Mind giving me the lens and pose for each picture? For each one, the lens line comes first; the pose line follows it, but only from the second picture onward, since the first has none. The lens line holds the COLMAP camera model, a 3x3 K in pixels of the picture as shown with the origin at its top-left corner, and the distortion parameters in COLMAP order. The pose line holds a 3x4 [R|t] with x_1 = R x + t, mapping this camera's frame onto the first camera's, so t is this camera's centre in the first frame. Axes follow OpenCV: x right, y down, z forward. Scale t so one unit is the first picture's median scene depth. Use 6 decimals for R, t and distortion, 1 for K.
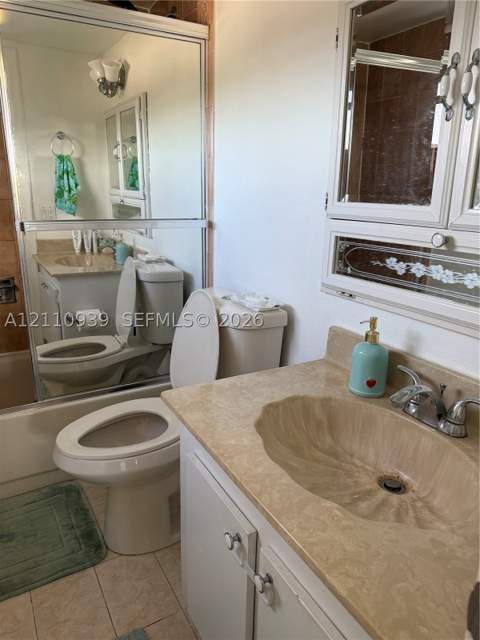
lens RADIAL K [[447.0, 0, 240.0], [0, 447.0, 320.0], [0, 0, 1]] dist [0.077008, -0.122374]
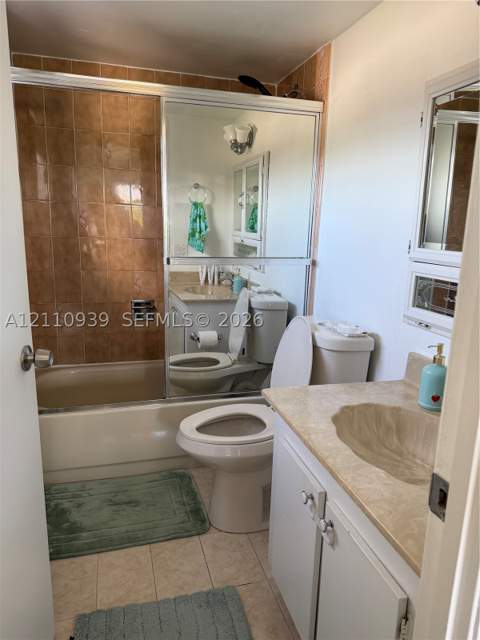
lens RADIAL K [[447.0, 0, 240.0], [0, 447.0, 320.0], [0, 0, 1]] dist [0.077008, -0.122374]
pose [[0.969482, 0.058557, -0.238065, 0.040347], [-0.076931, 0.994672, -0.068629, 0.037193], [0.232778, 0.084849, 0.968822, -0.199362]]
